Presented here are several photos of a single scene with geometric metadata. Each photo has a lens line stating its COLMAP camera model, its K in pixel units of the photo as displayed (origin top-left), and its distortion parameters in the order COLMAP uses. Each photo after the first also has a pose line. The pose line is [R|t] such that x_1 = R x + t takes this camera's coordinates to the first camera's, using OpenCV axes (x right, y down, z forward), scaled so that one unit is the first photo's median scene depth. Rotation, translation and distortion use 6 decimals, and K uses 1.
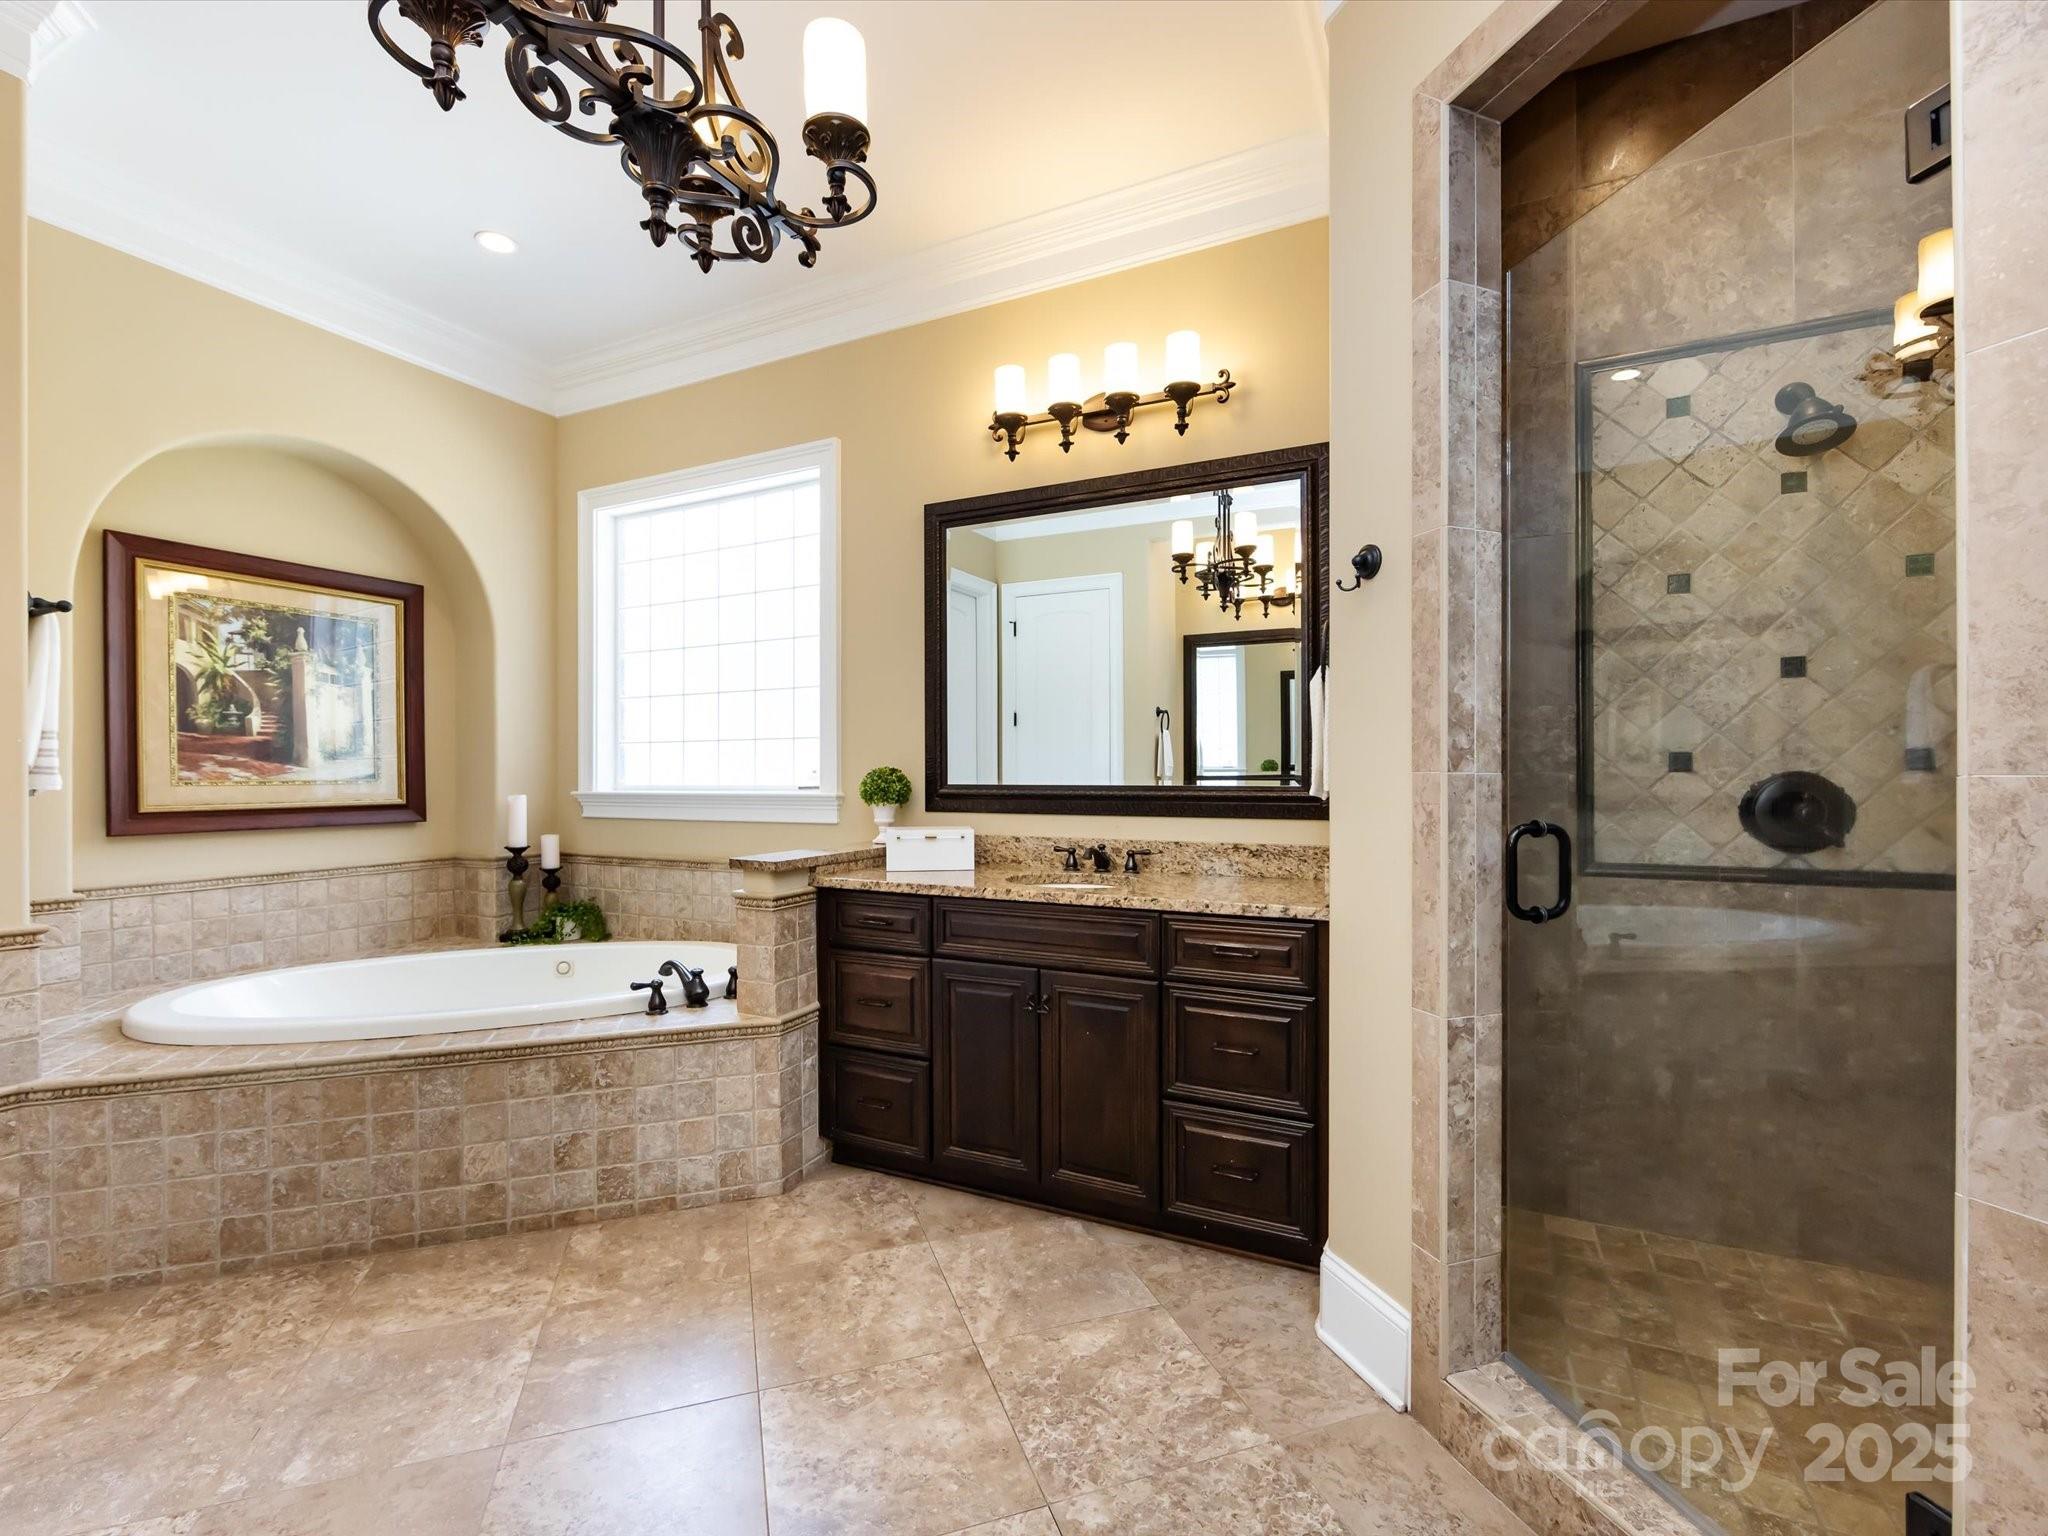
lens RADIAL K [[905.2, 0, 1019.6], [0, 905.2, 768.9], [0, 0, 1]] dist [-0.002051, -0.000396]
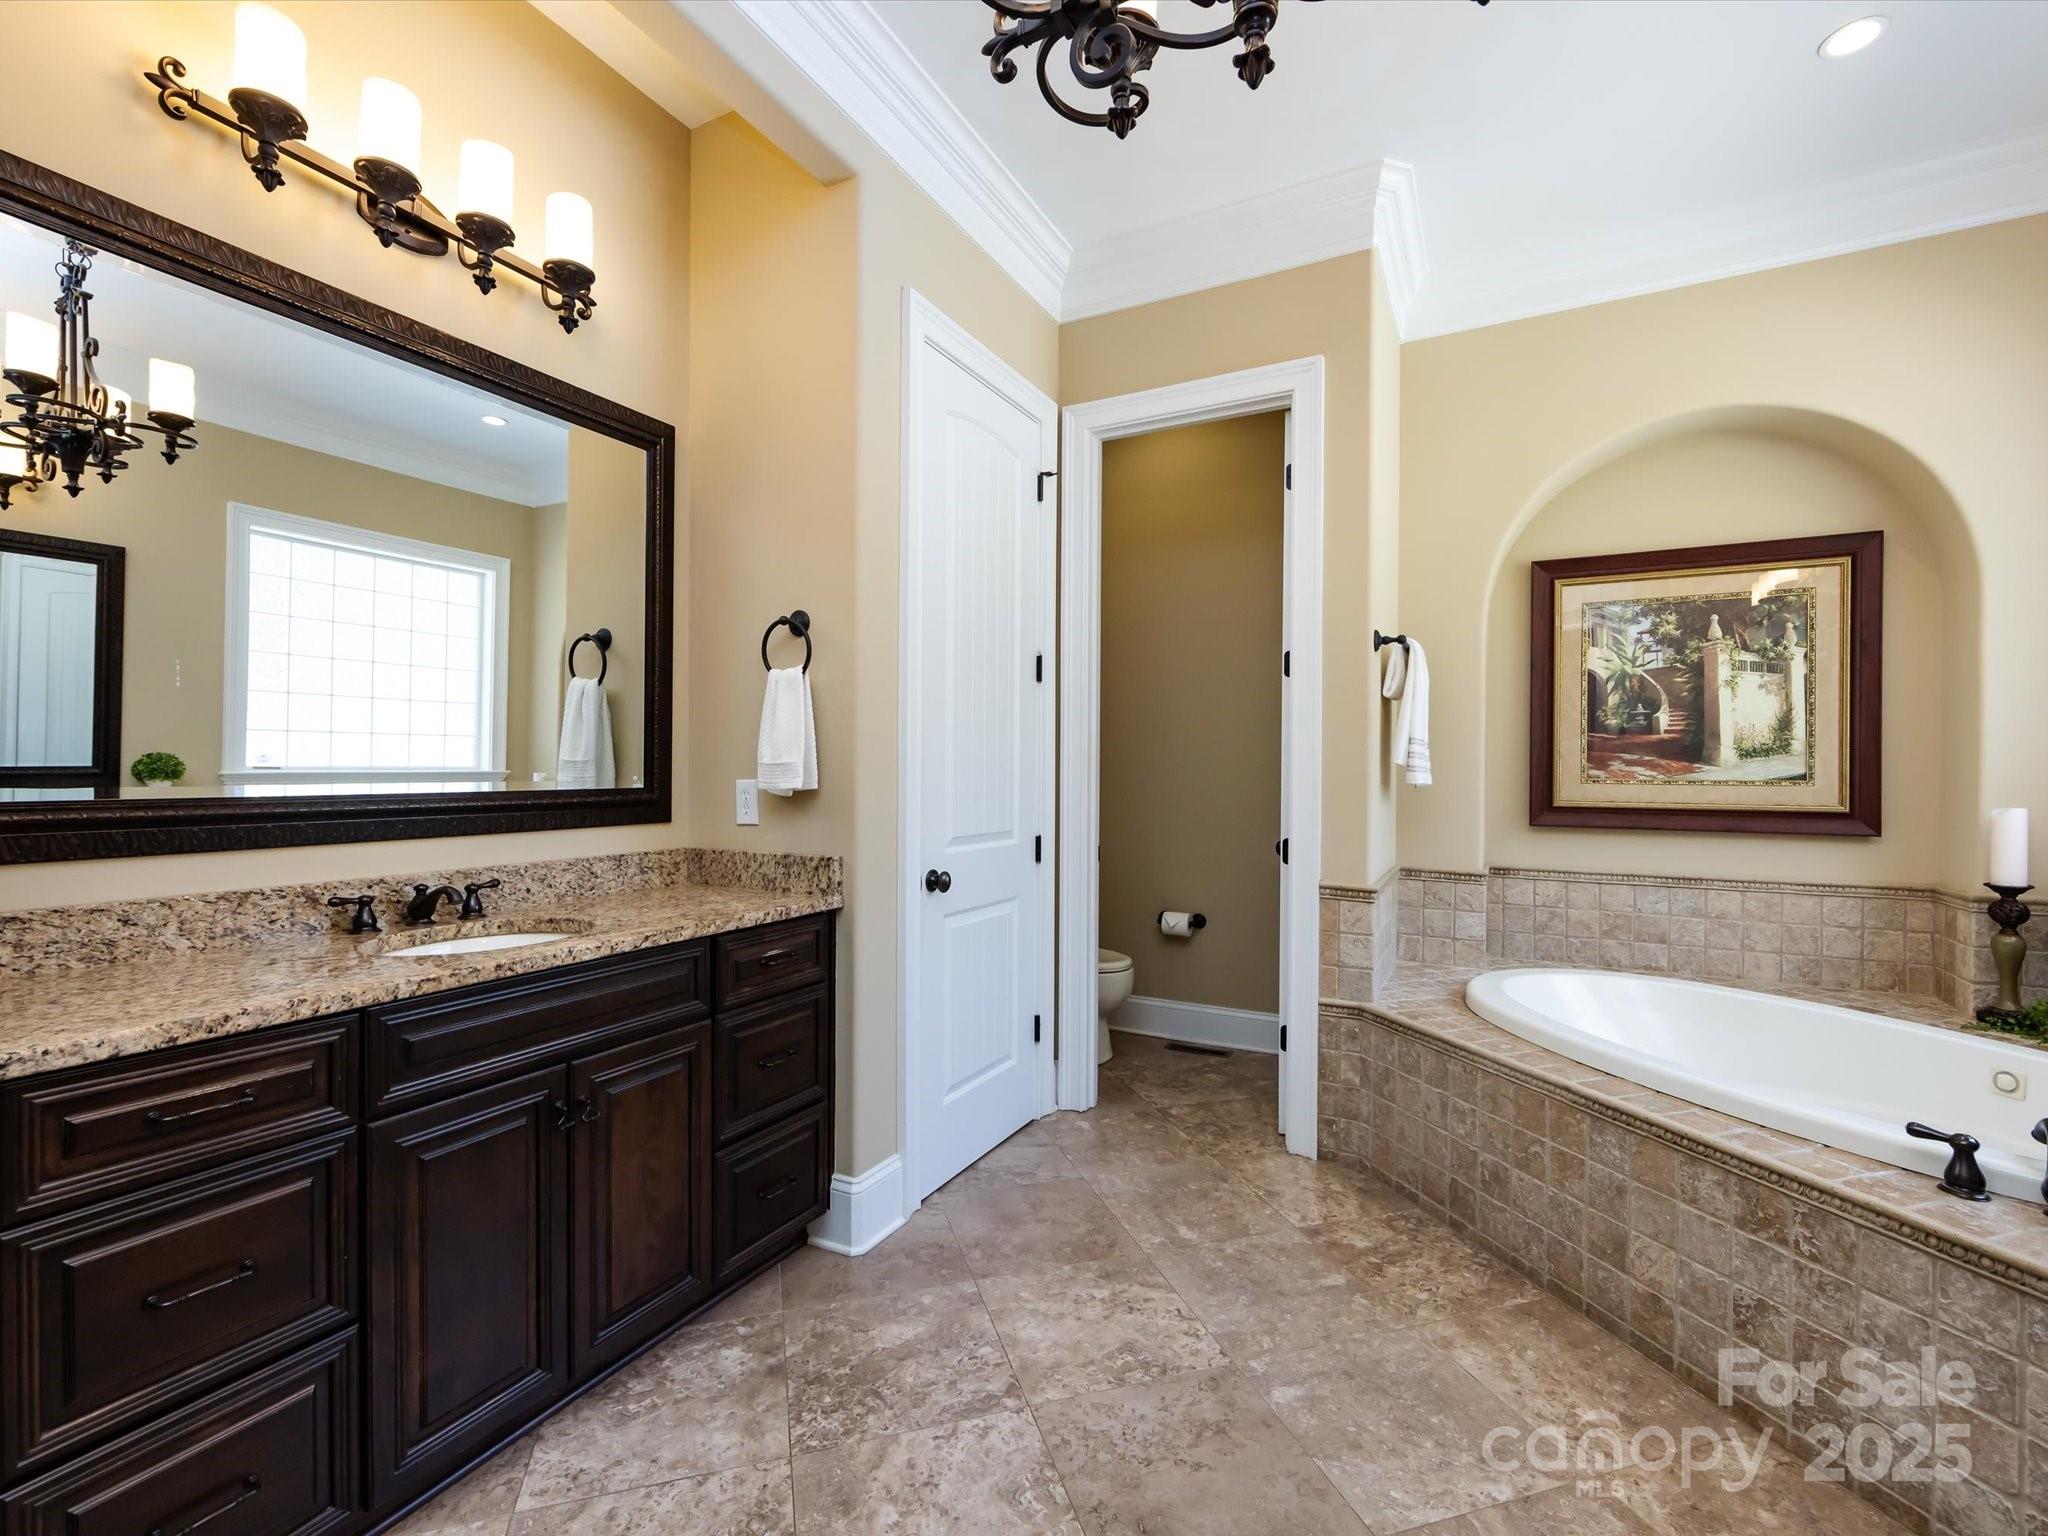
lens RADIAL K [[905.2, 0, 1027.6], [0, 905.2, 773.5], [0, 0, 1]] dist [-0.002051, -0.000396]
pose [[-0.033144, 0.008495, -0.999414, 0.165794], [-0.002509, 0.999960, 0.008583, -0.000548], [0.999447, 0.002792, -0.033122, 0.367671]]
